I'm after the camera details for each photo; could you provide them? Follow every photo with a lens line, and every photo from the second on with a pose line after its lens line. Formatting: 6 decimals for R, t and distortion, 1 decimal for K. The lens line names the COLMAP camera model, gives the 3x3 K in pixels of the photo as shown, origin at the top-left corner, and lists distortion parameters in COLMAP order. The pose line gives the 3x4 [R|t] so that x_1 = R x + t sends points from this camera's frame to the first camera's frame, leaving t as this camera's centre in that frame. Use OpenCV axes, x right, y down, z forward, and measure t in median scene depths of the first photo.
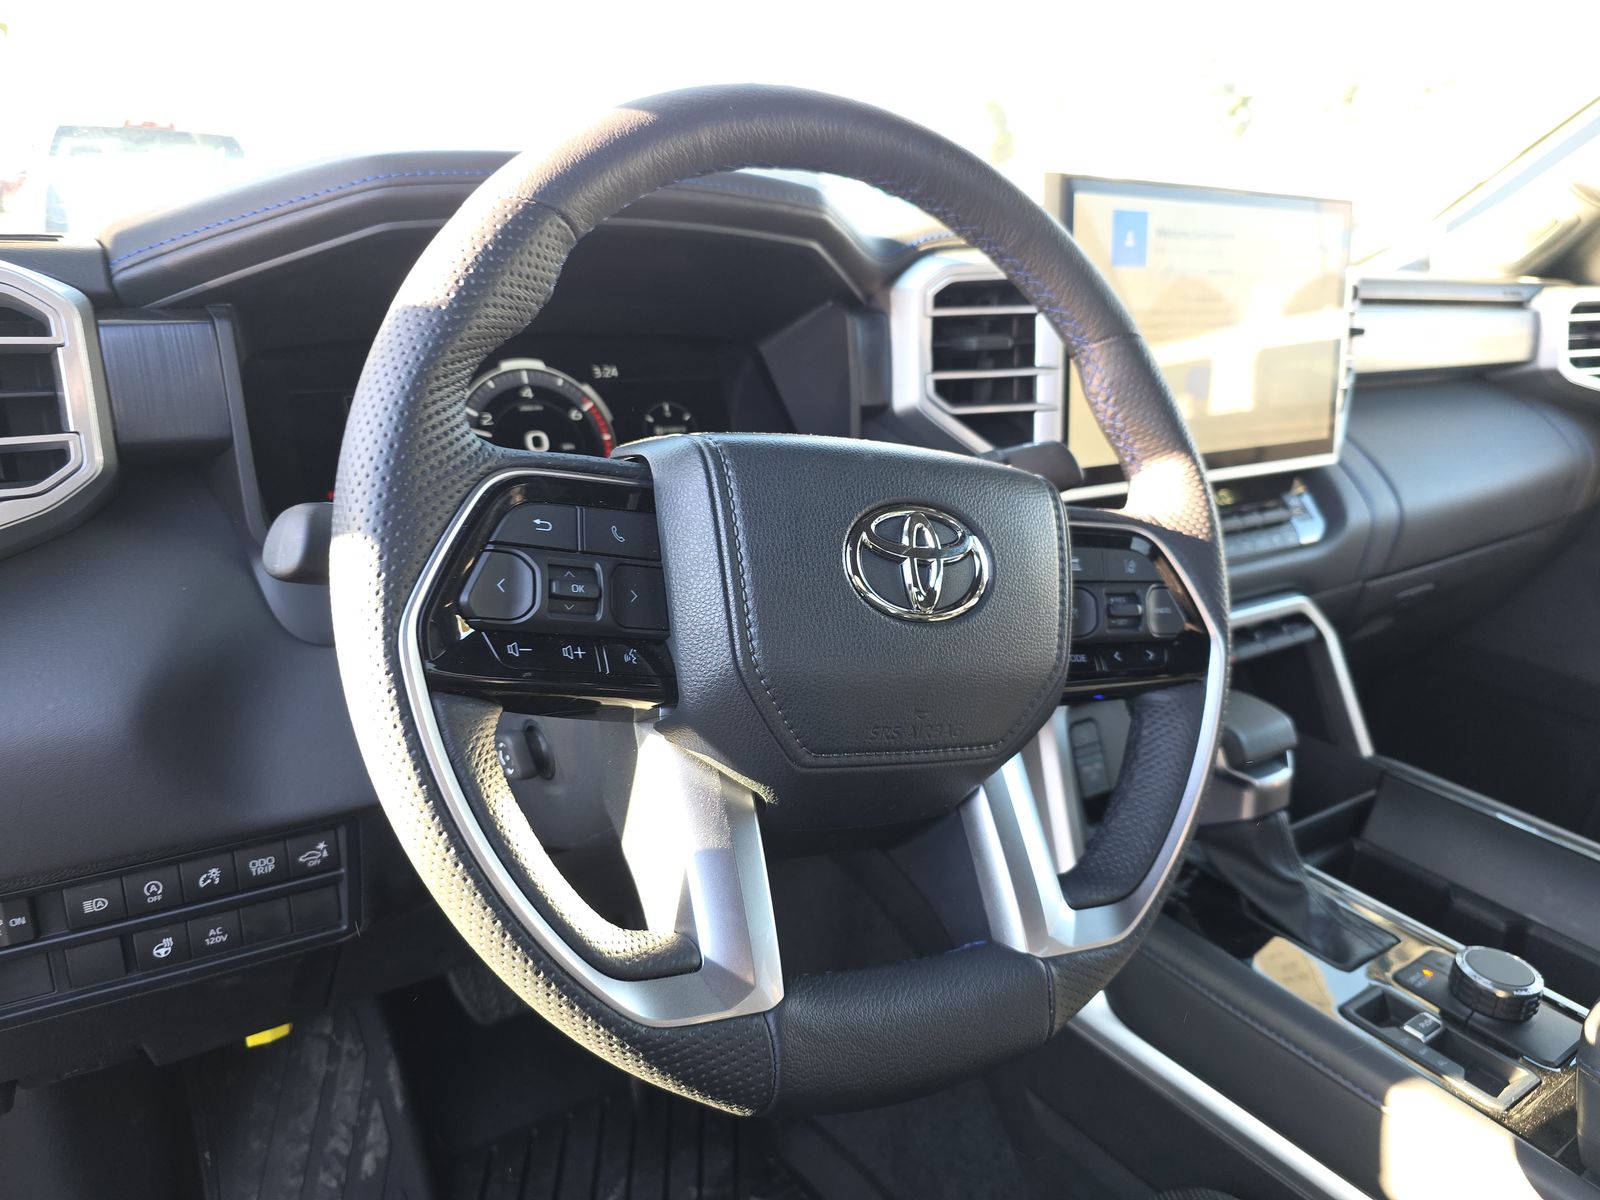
lens RADIAL K [[1077.6, 0, 803.2], [0, 1077.6, 631.3], [0, 0, 1]] dist [0.002523, 0.004229]
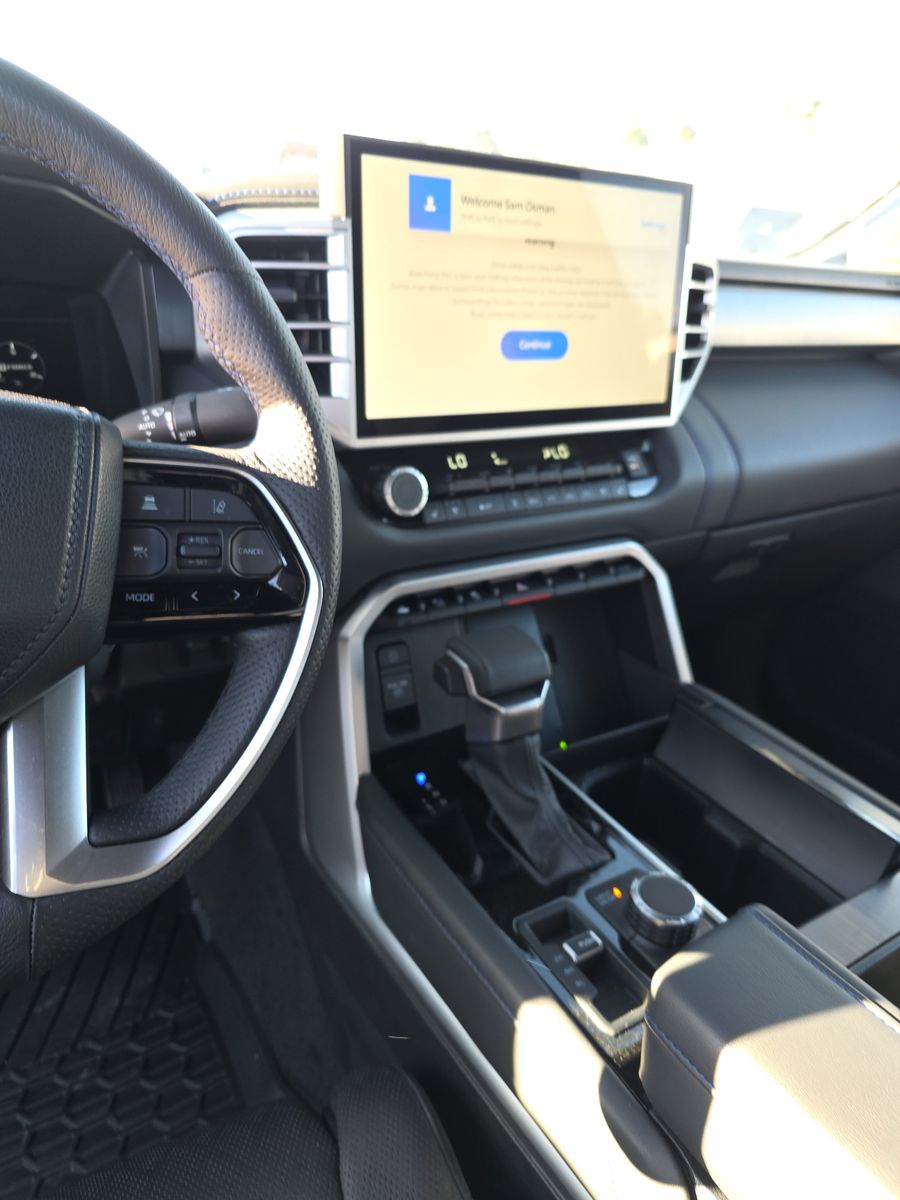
lens RADIAL K [[804.6, 0, 450.0], [0, 804.6, 600.0], [0, 0, 1]] dist [0.026403, 0.000614]
pose [[0.998171, 0.048412, -0.036217, 0.380212], [-0.046036, 0.996901, 0.063794, -0.021593], [0.039193, -0.062010, 0.997306, 0.171649]]
